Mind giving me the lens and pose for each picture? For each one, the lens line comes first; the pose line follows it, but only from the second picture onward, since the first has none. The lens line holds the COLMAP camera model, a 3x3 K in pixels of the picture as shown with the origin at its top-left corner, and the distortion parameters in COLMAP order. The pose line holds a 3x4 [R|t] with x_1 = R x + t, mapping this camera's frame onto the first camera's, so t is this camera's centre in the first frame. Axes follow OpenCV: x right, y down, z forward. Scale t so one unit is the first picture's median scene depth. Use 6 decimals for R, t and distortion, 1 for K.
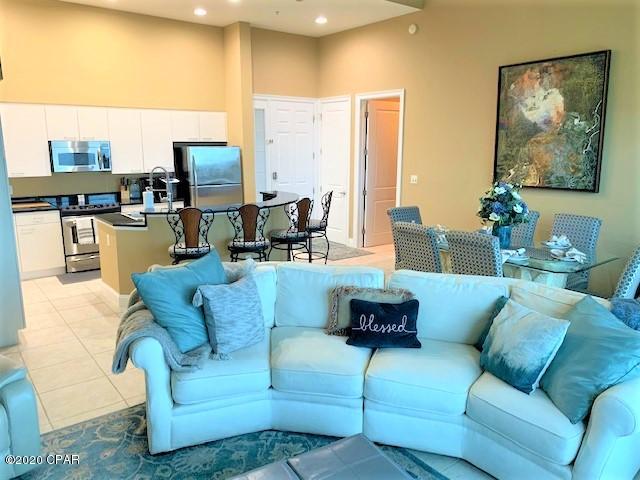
lens RADIAL K [[487.6, 0, 321.4], [0, 487.6, 240.0], [0, 0, 1]] dist [0.024712, -0.029825]
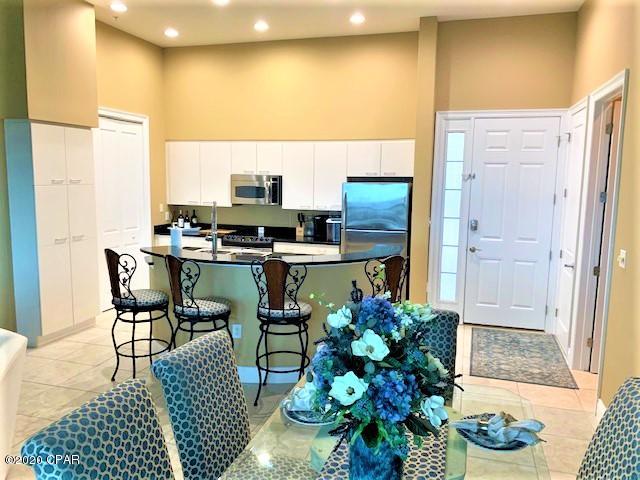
lens RADIAL K [[487.6, 0, 319.7], [0, 487.6, 238.2], [0, 0, 1]] dist [0.024712, -0.029825]
pose [[0.602806, 0.107708, -0.790585, 0.377762], [-0.163187, 0.986545, 0.009979, -0.098248], [0.781022, 0.122998, 0.612271, 0.472742]]
